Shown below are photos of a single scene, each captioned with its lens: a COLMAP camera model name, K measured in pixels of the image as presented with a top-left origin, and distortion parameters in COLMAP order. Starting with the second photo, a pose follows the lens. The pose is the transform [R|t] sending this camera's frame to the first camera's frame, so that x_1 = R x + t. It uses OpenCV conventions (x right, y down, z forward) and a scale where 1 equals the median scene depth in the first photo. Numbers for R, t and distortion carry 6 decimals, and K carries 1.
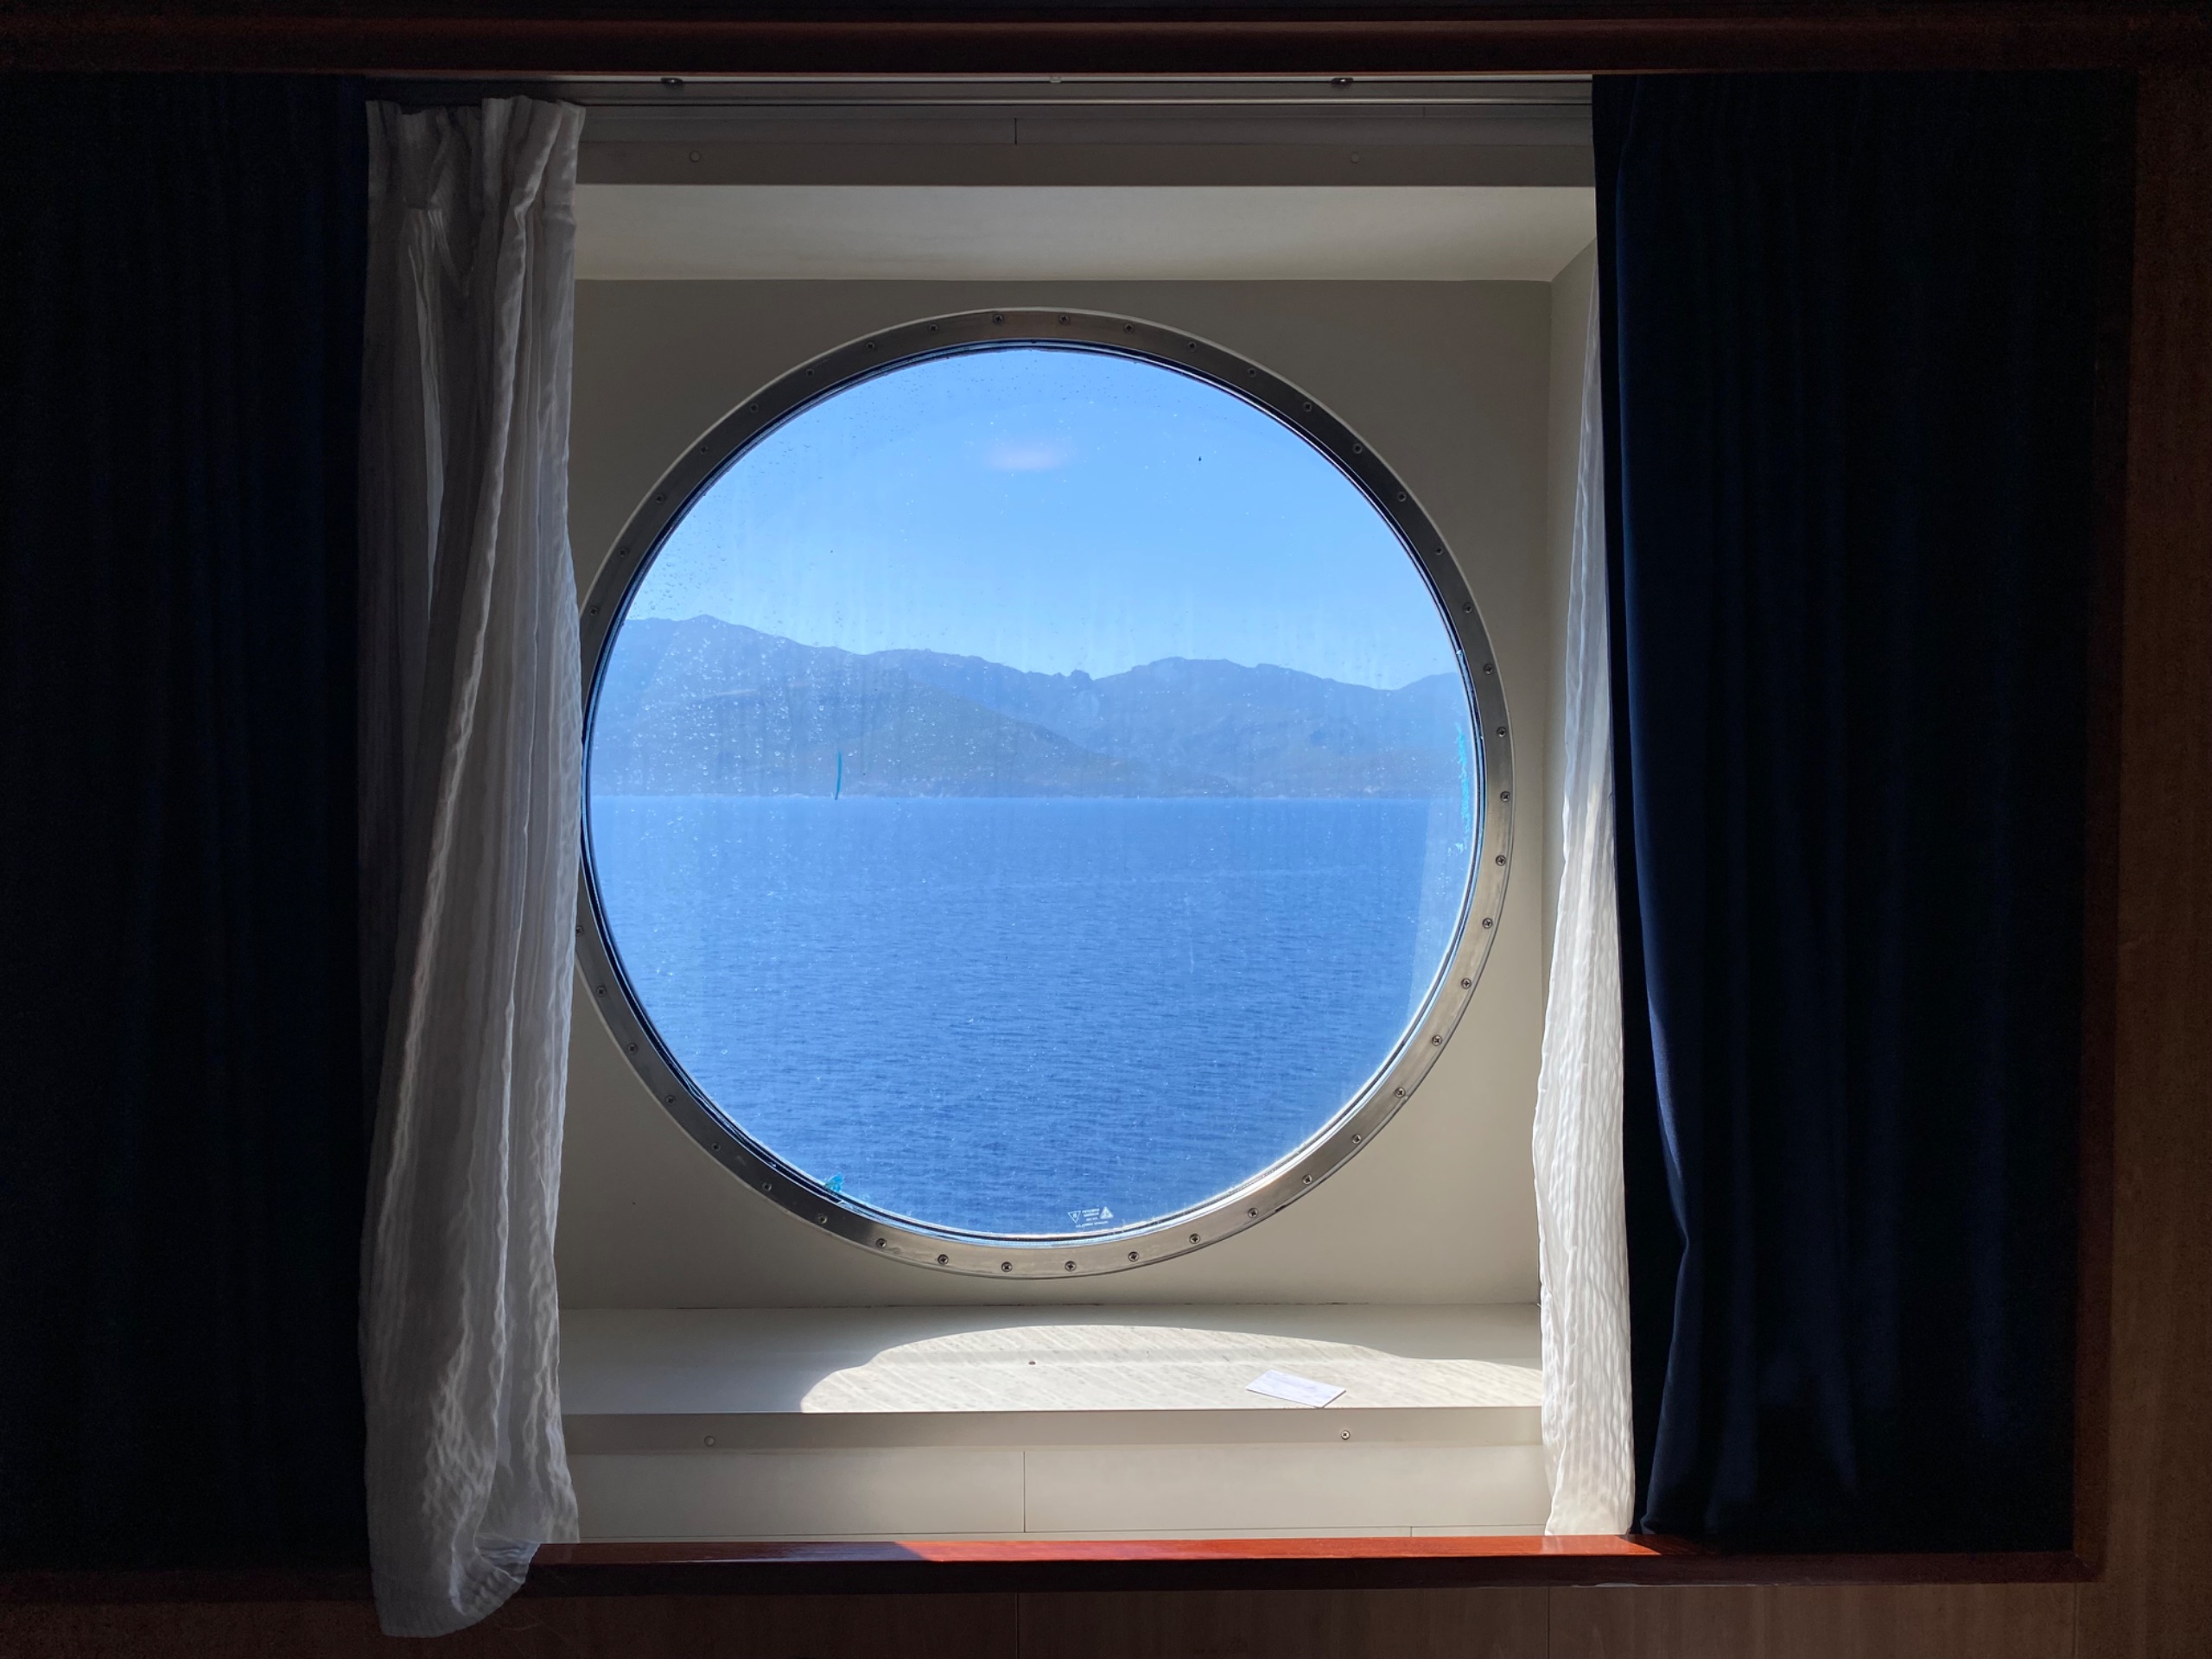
lens RADIAL K [[1675.7, 0, 1103.2], [0, 1675.7, 822.4], [0, 0, 1]] dist [-0.033578, 0.037367]
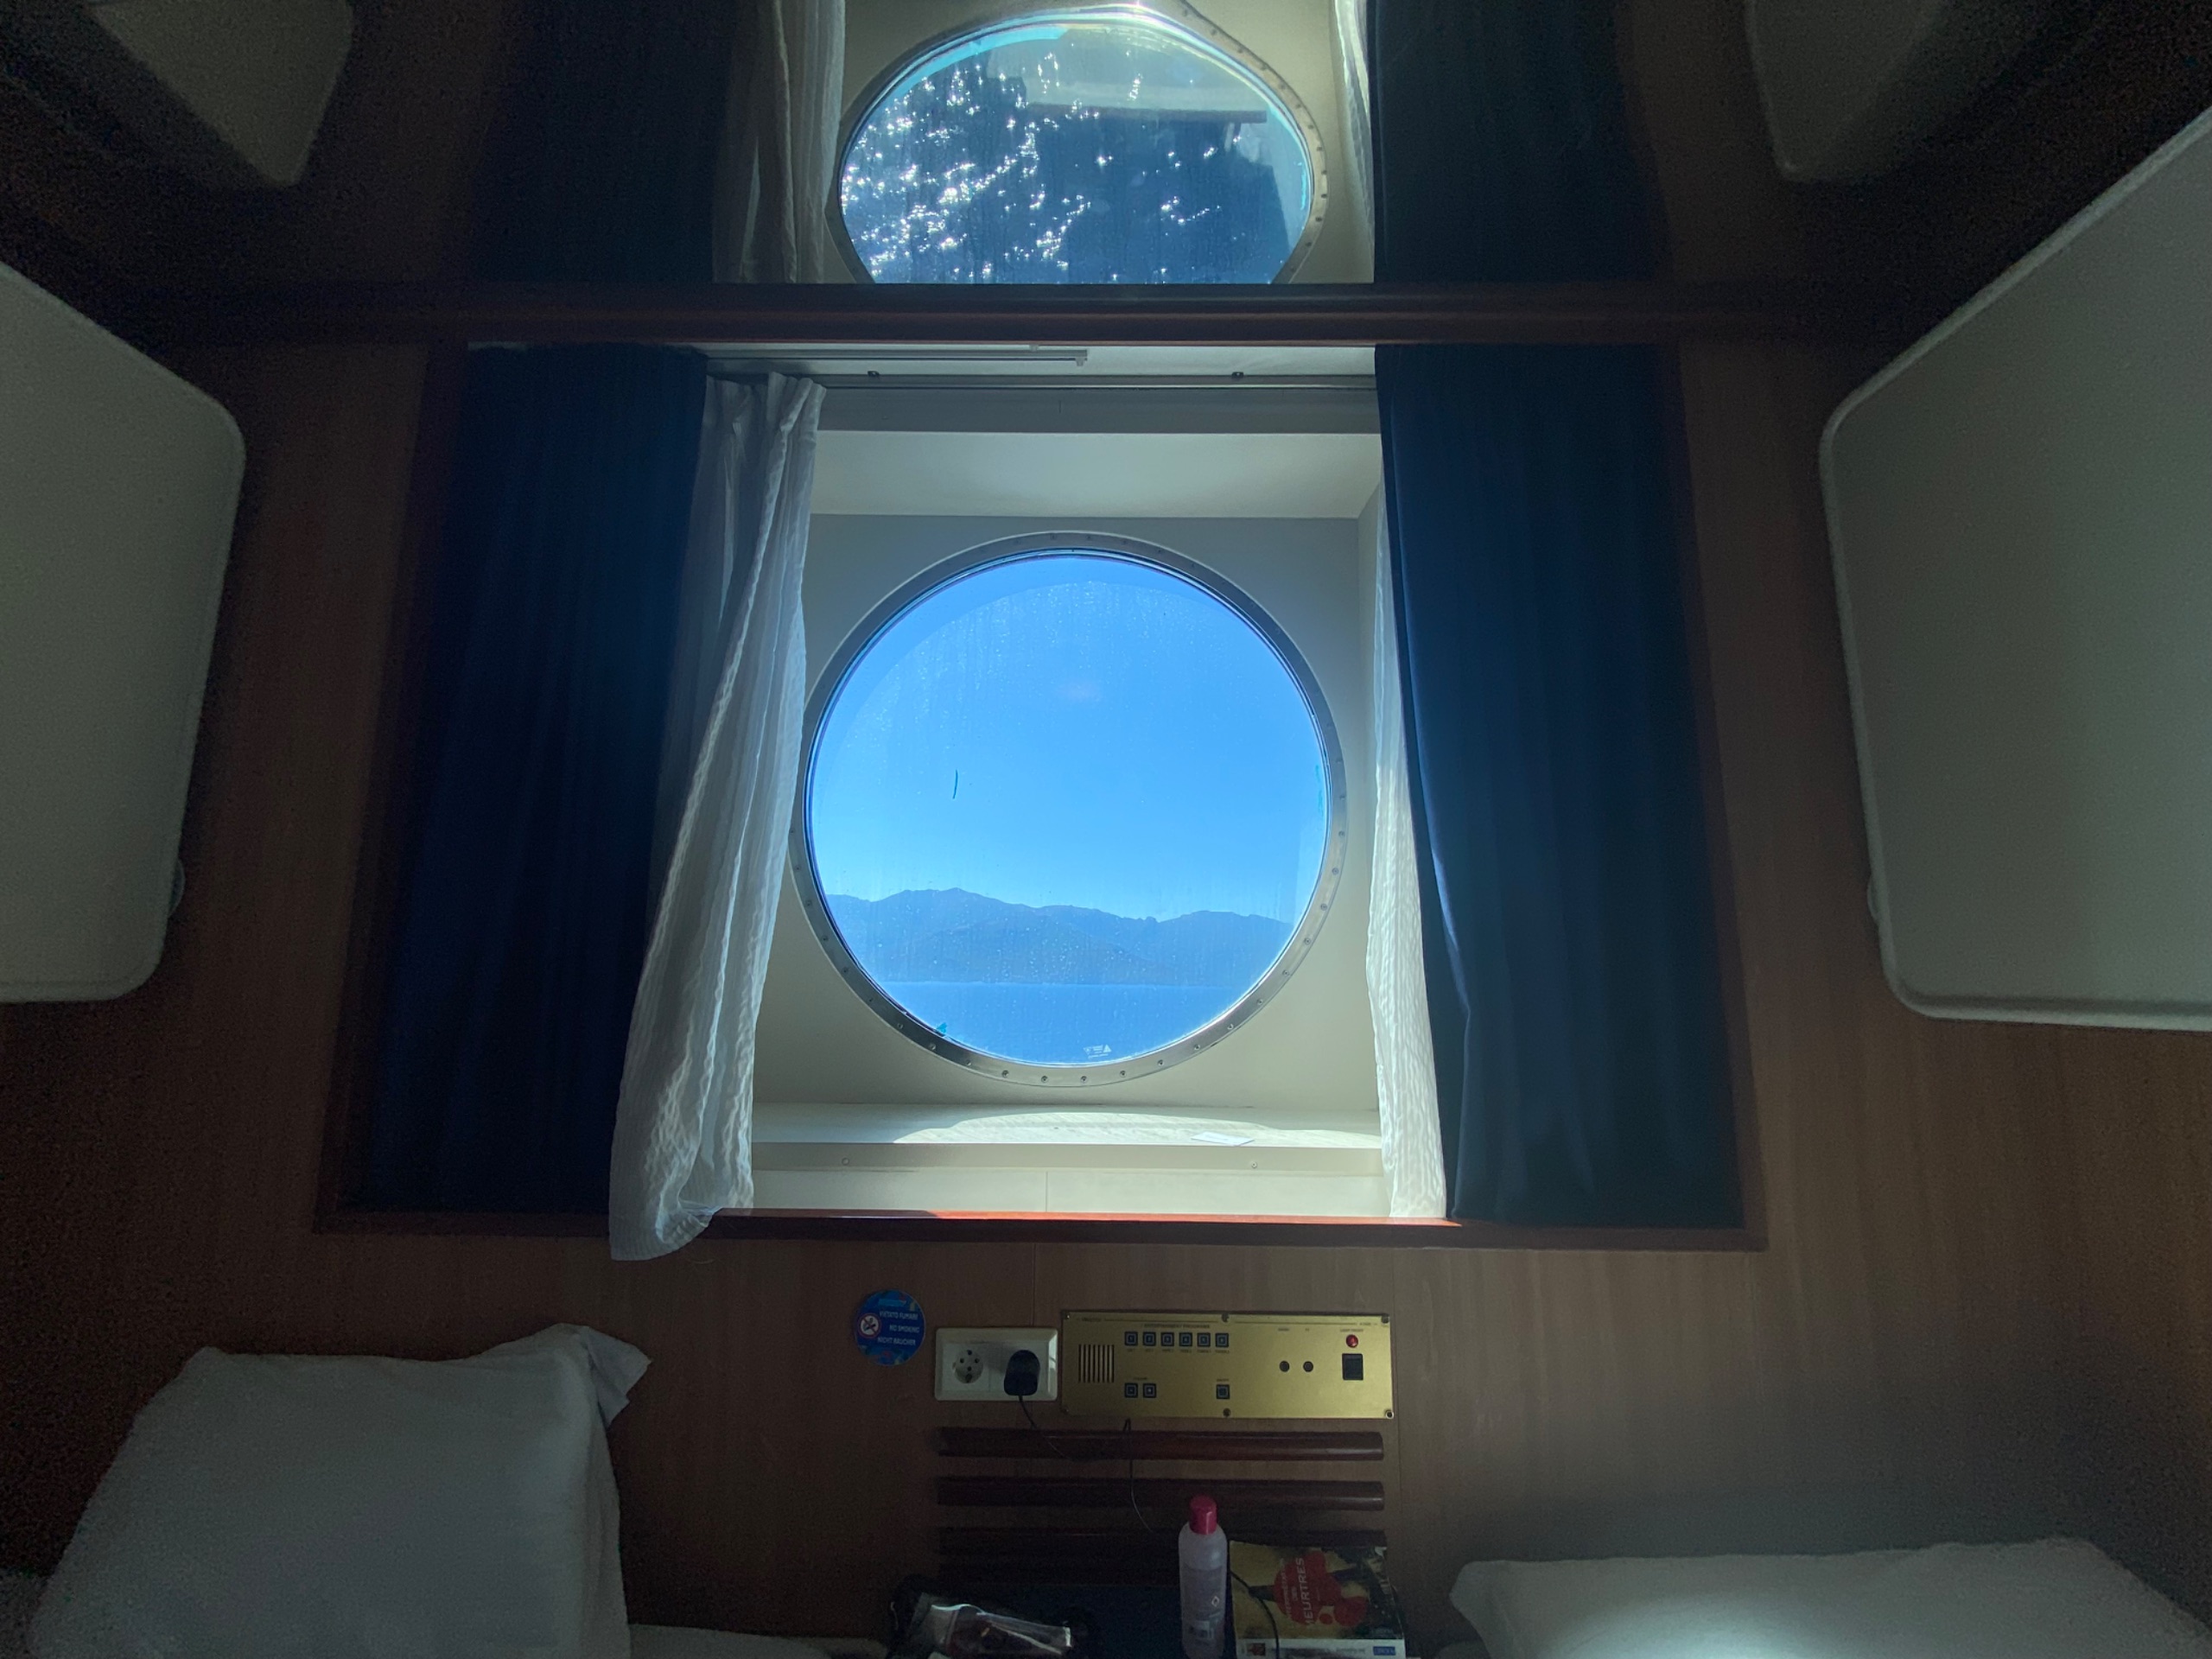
lens RADIAL K [[888.6, 0, 1118.6], [0, 888.6, 828.5], [0, 0, 1]] dist [-0.000702, -0.000387]
pose [[0.999784, 0.005820, -0.019944, 0.036085], [-0.009673, 0.979957, -0.198974, 0.244068], [0.018386, 0.199123, 0.979802, 0.137716]]
